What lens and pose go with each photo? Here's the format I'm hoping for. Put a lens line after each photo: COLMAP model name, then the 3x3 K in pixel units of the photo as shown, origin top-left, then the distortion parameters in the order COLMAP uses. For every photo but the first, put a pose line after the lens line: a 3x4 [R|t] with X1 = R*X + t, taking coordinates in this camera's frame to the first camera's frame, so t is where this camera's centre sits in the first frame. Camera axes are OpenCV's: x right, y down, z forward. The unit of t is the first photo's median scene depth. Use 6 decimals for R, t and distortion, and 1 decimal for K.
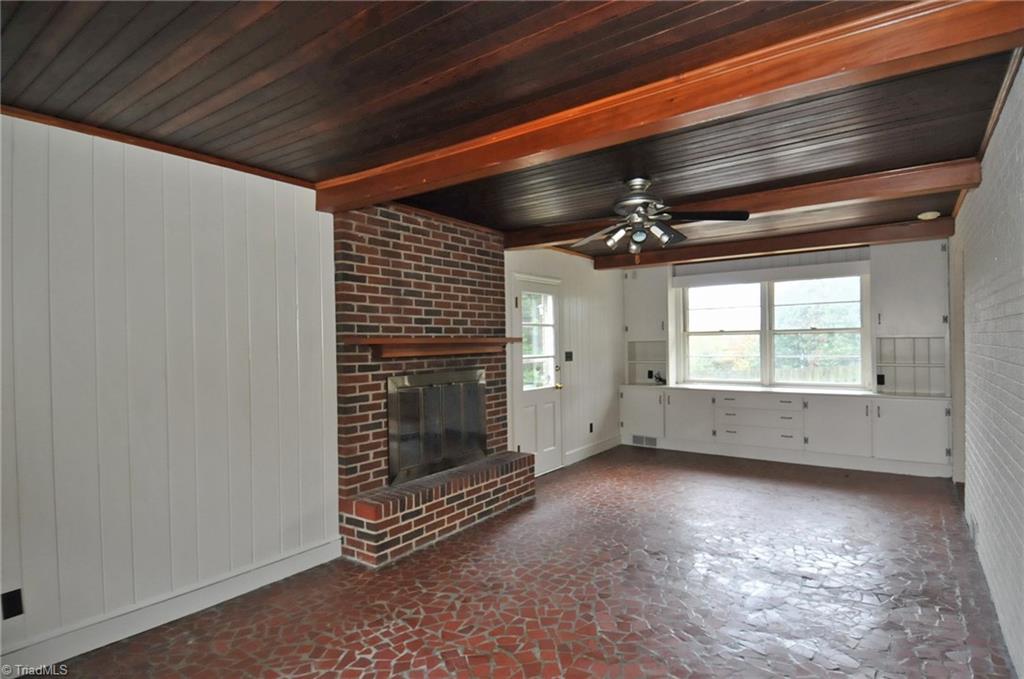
lens RADIAL K [[537.4, 0, 513.2], [0, 537.4, 346.9], [0, 0, 1]] dist [0.024480, -0.000250]
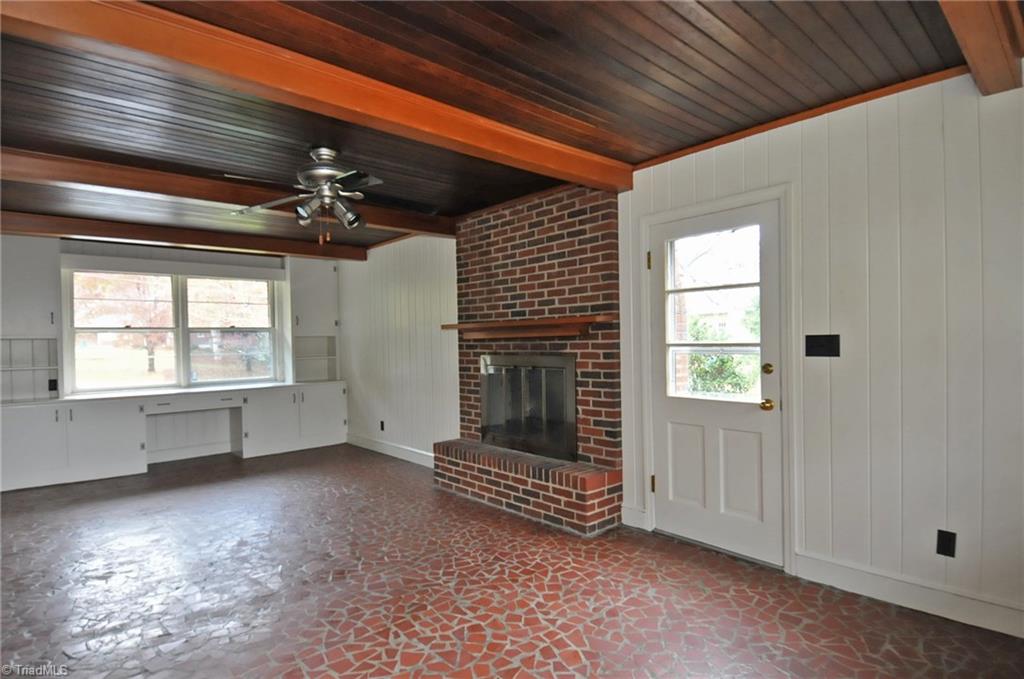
lens RADIAL K [[537.4, 0, 512.6], [0, 537.4, 335.7], [0, 0, 1]] dist [0.024480, -0.000250]
pose [[-0.214711, 0.029761, -0.976224, 0.873891], [0.030581, 0.999250, 0.023737, -0.013784], [0.976199, -0.024757, -0.215460, 1.223184]]
